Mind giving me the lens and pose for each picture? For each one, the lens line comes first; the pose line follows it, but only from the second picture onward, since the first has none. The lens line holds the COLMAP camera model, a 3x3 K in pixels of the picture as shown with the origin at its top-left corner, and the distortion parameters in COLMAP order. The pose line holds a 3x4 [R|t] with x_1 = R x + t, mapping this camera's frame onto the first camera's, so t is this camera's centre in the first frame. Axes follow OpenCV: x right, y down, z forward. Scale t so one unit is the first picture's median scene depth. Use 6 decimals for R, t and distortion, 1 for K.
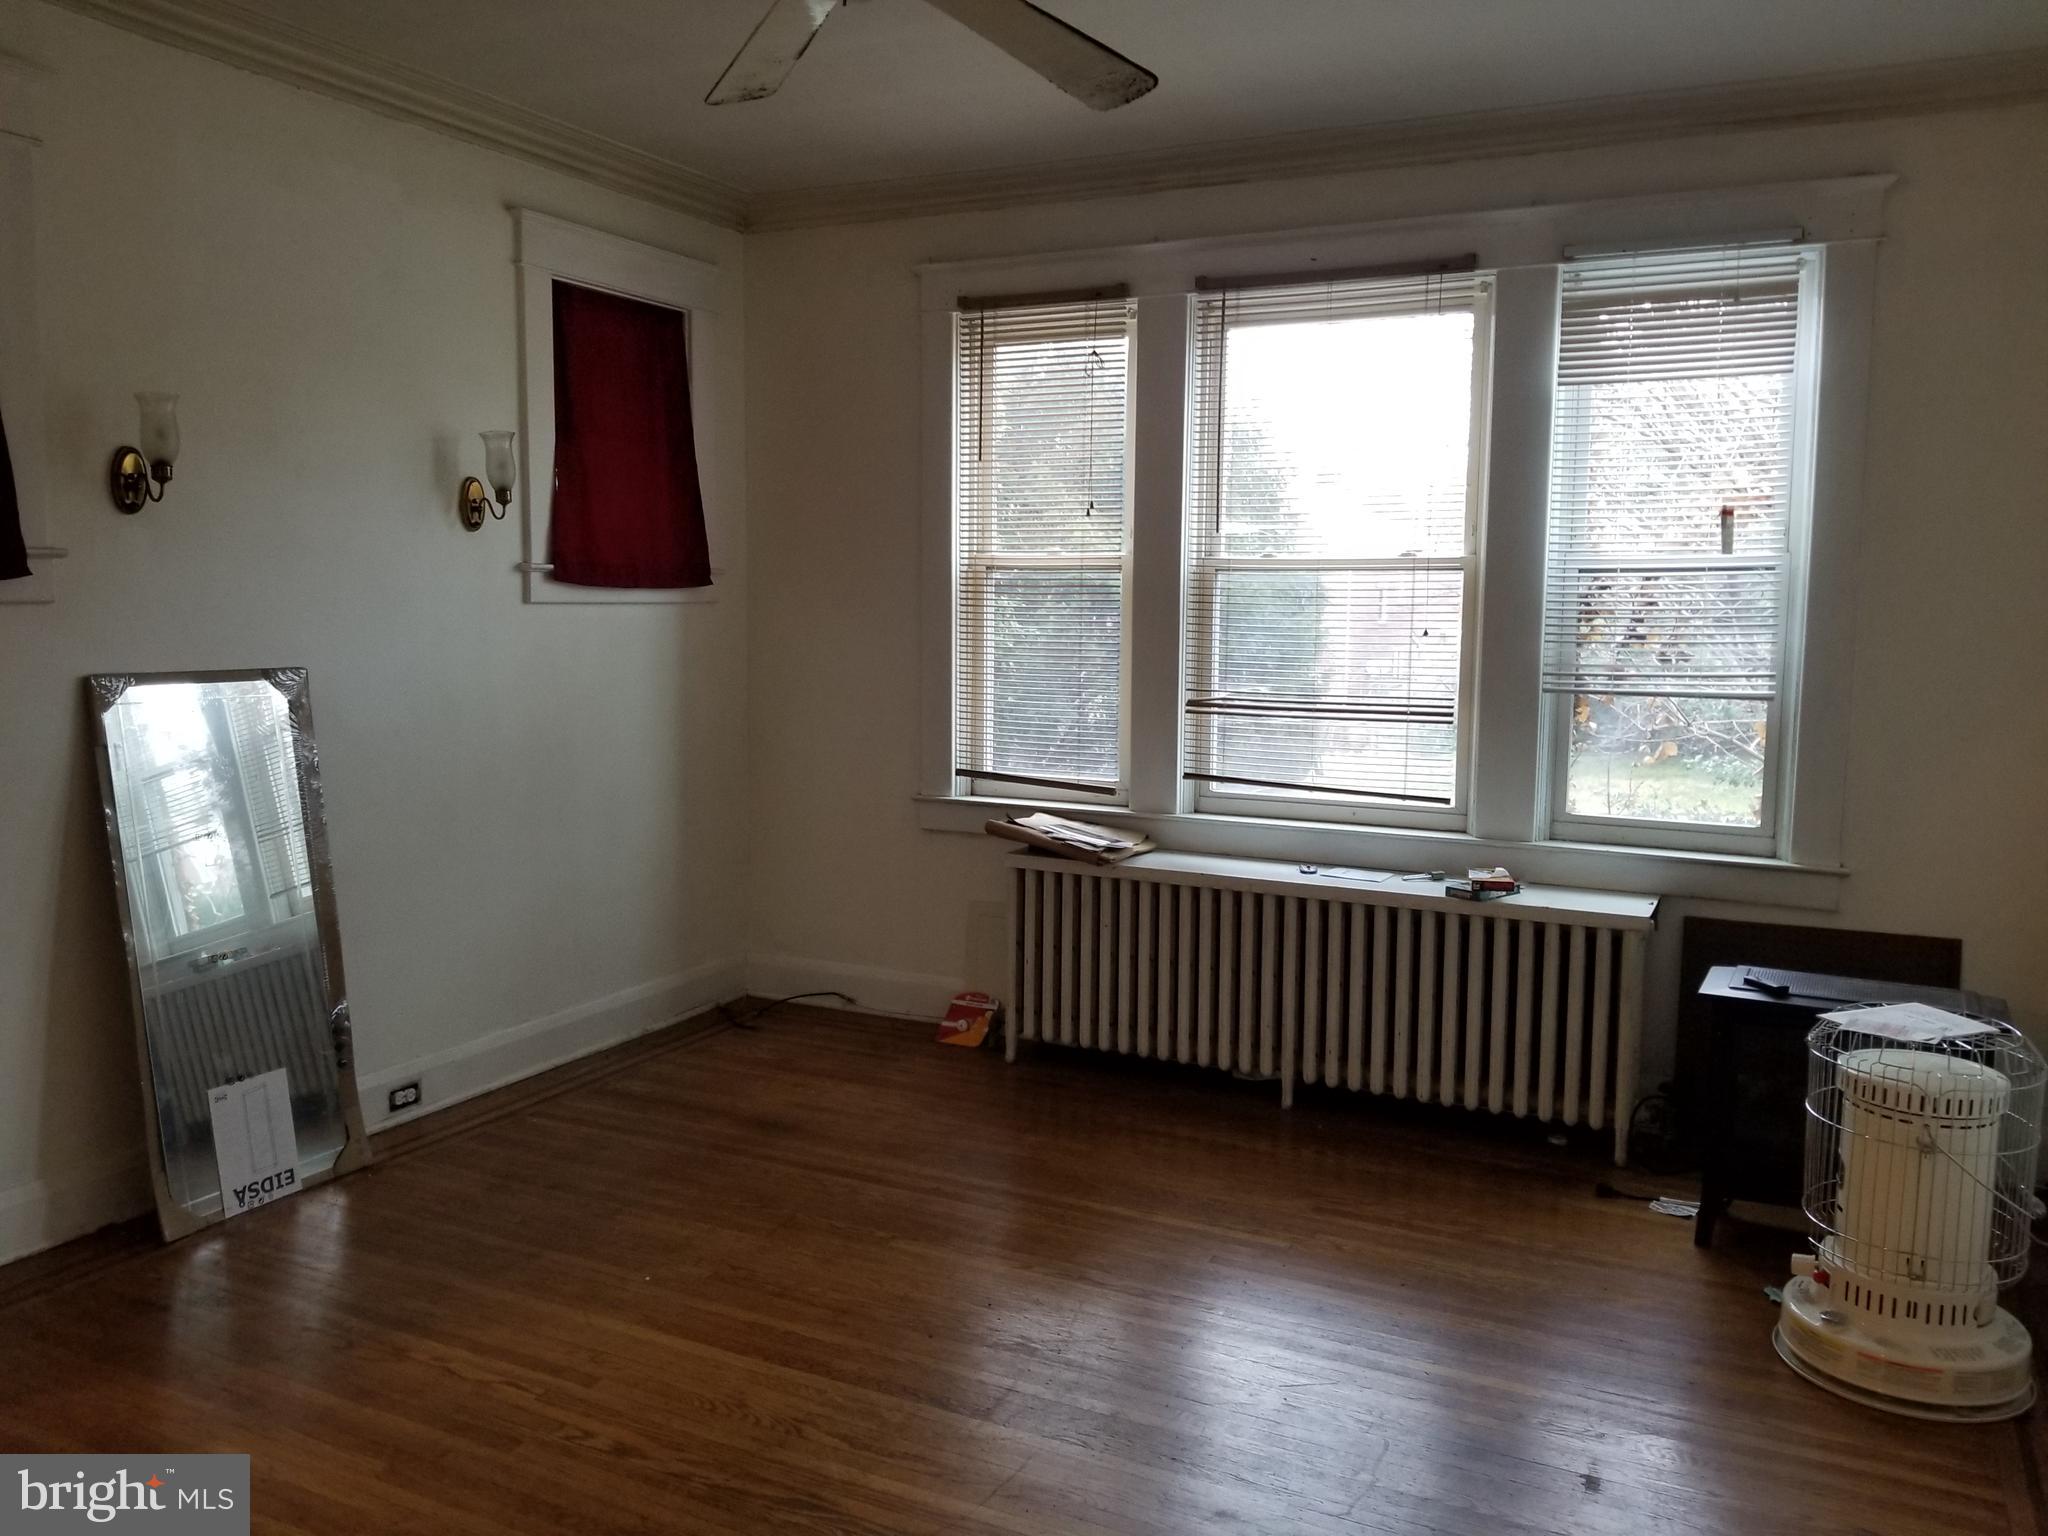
lens RADIAL K [[1570.9, 0, 1031.8], [0, 1570.9, 761.2], [0, 0, 1]] dist [0.000321, -0.010133]
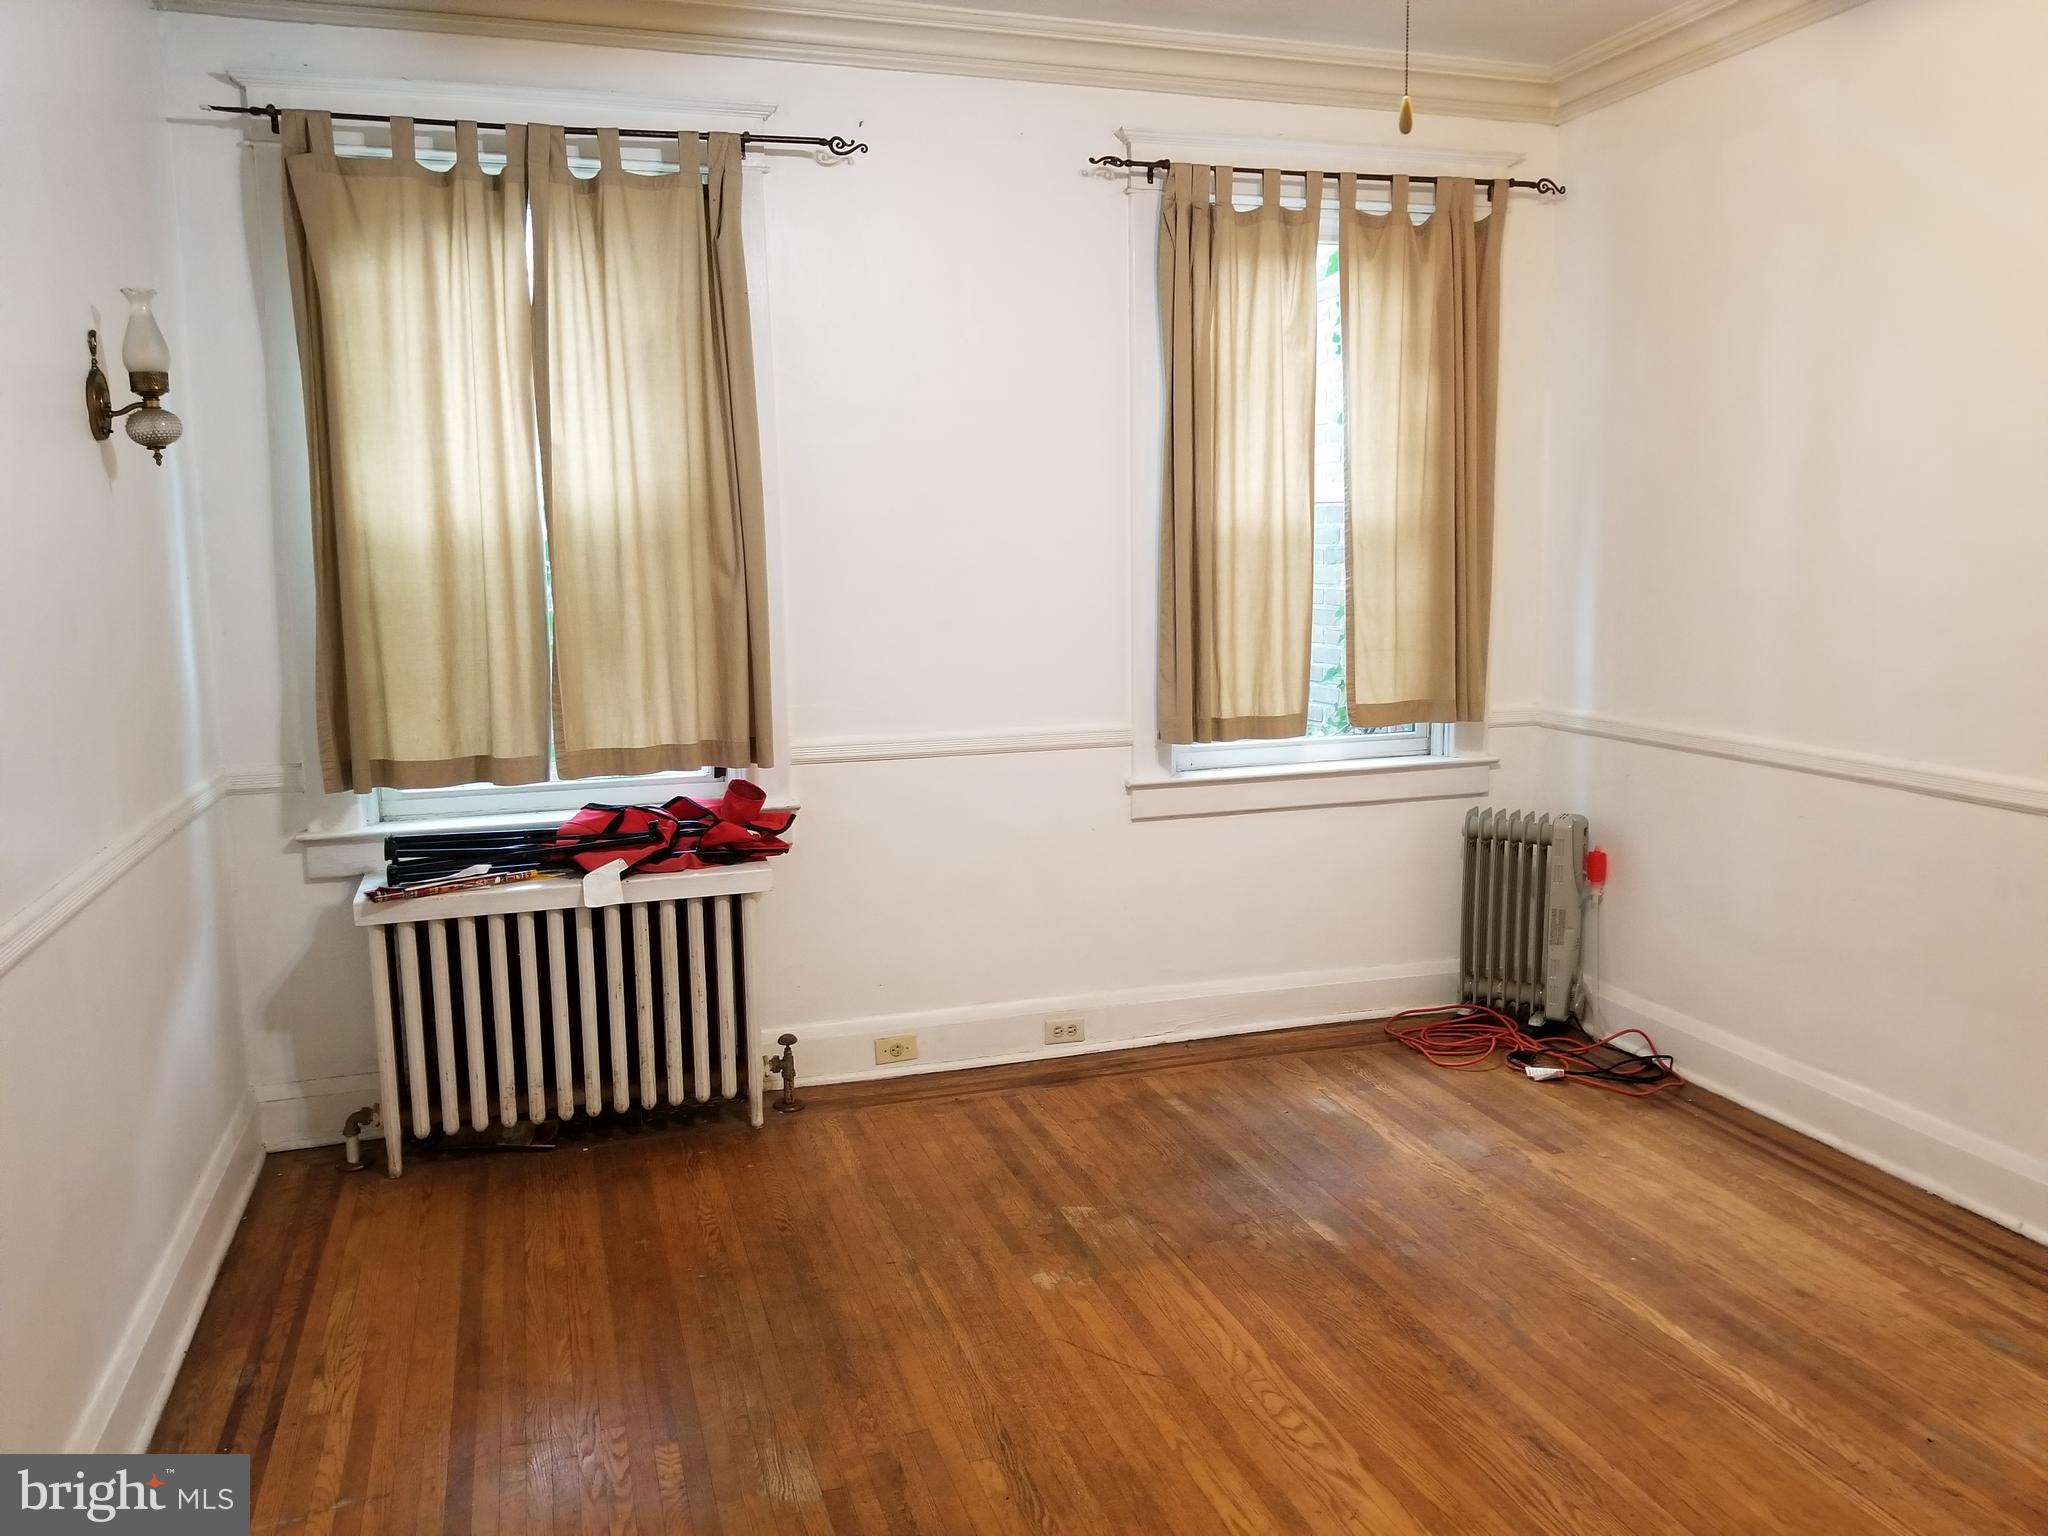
lens RADIAL K [[1570.9, 0, 1031.8], [0, 1570.9, 761.2], [0, 0, 1]] dist [0.000321, -0.010133]
pose [[0.704324, -0.126006, 0.698606, -0.369853], [0.104276, 0.991809, 0.073761, -0.045293], [-0.702178, 0.020896, 0.711695, 0.239475]]
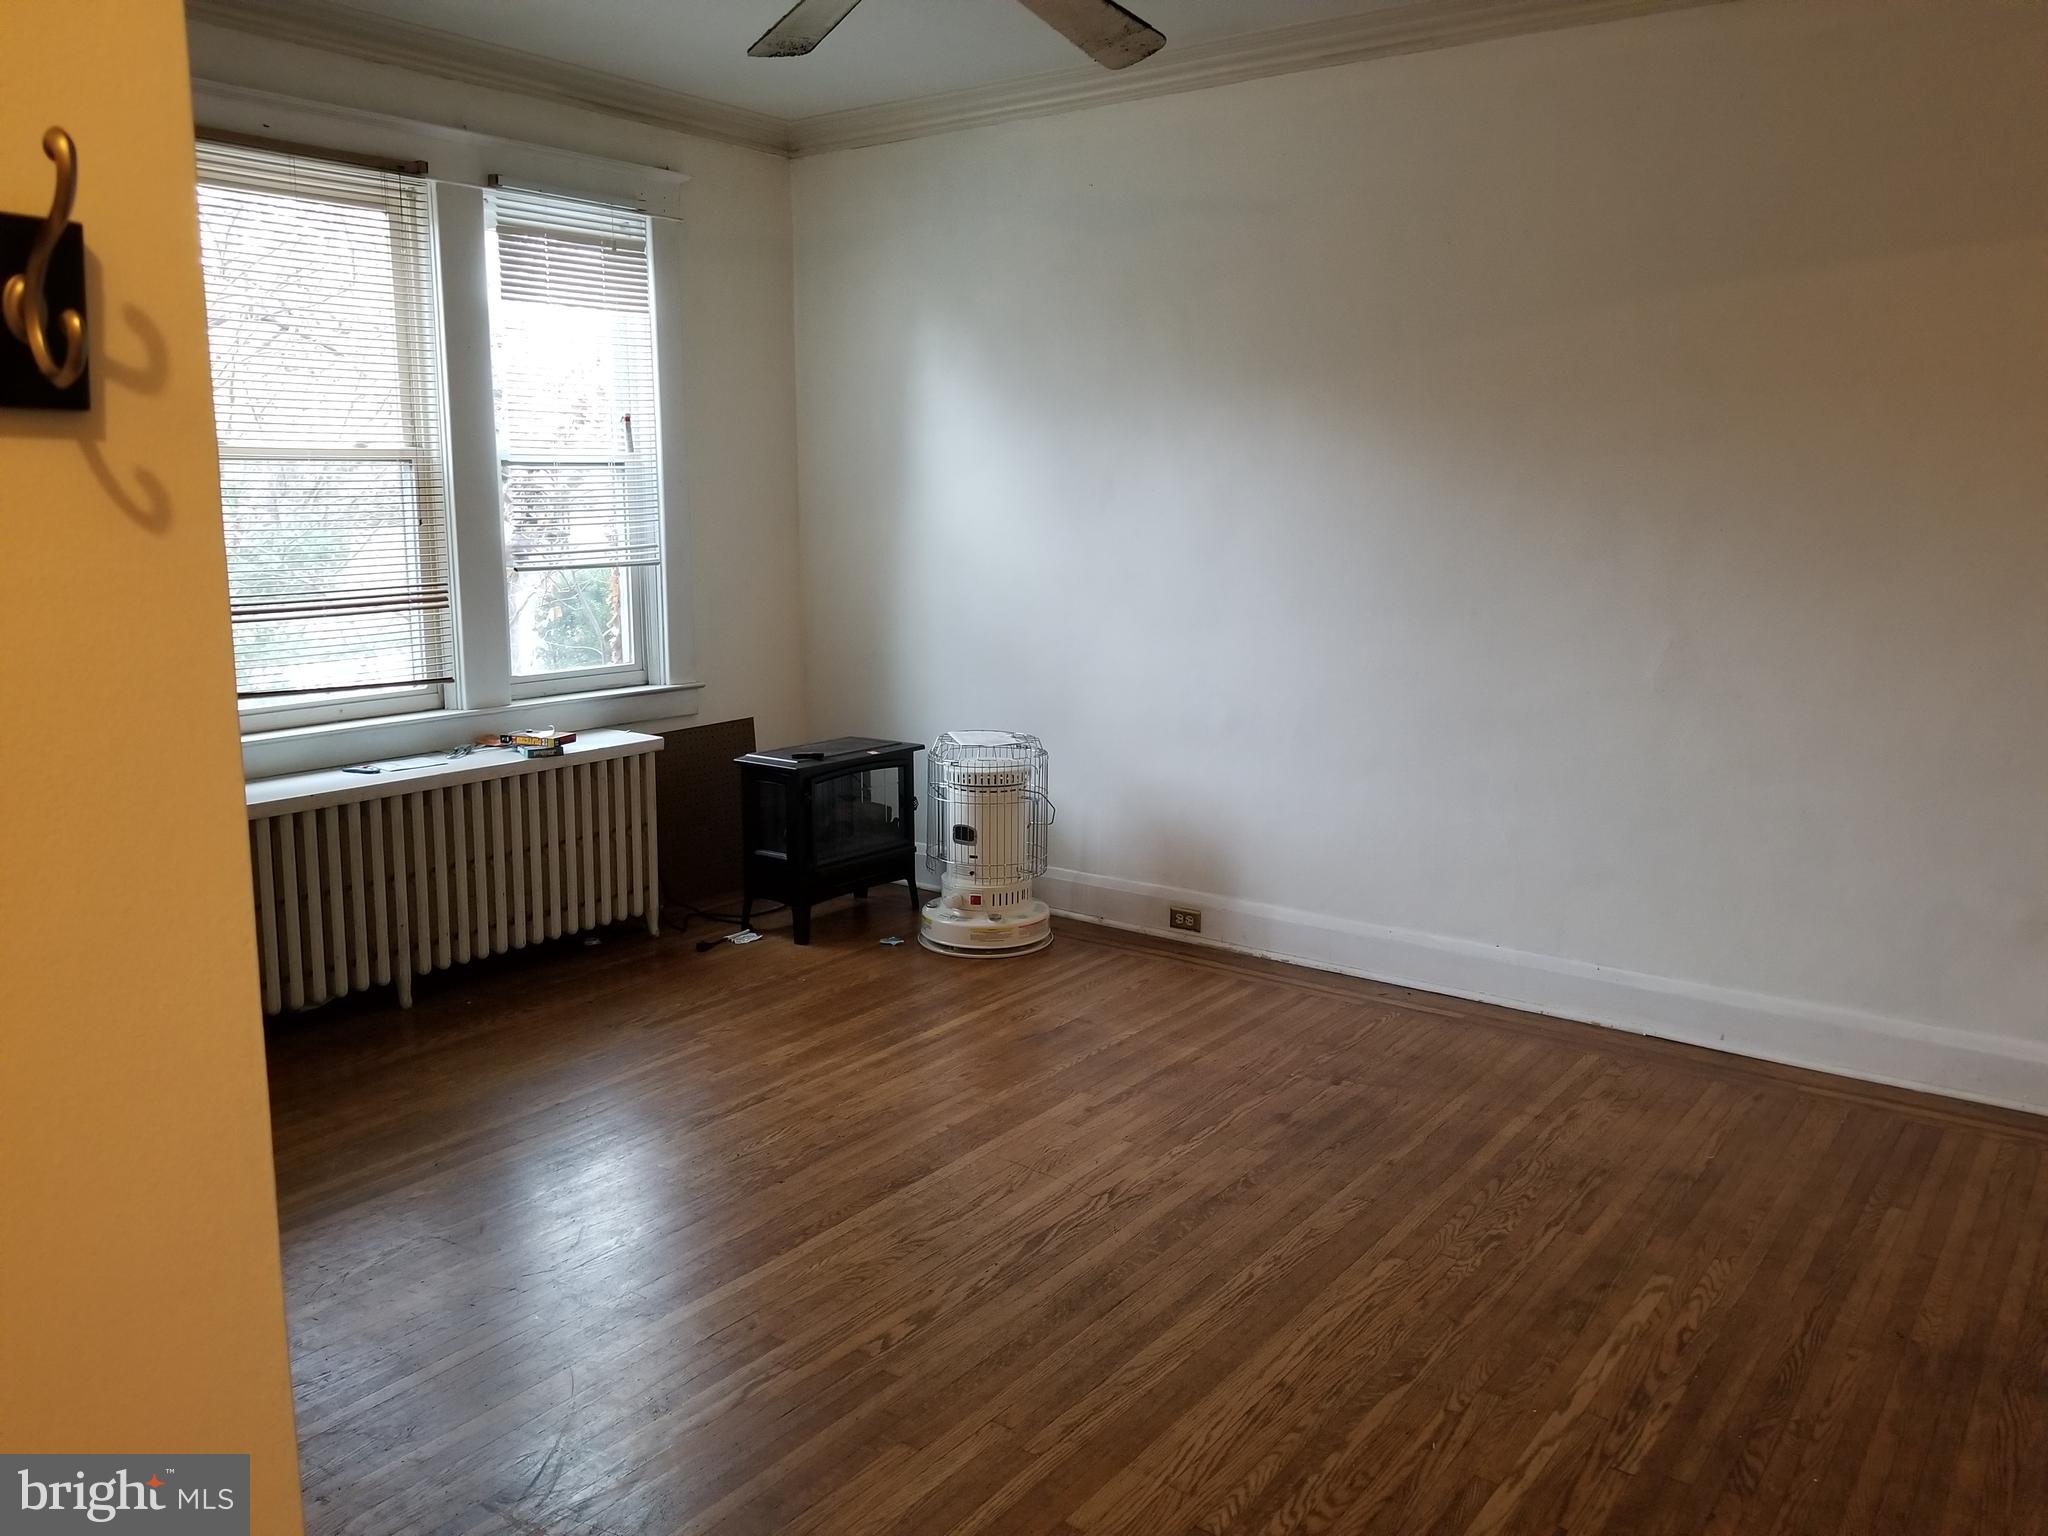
lens RADIAL K [[1570.9, 0, 1031.8], [0, 1570.9, 761.2], [0, 0, 1]] dist [0.000321, -0.010133]
pose [[0.170416, -0.186742, 0.967515, -0.766162], [0.103648, 0.979828, 0.170862, -0.067646], [-0.979906, 0.071163, 0.186334, 0.442917]]
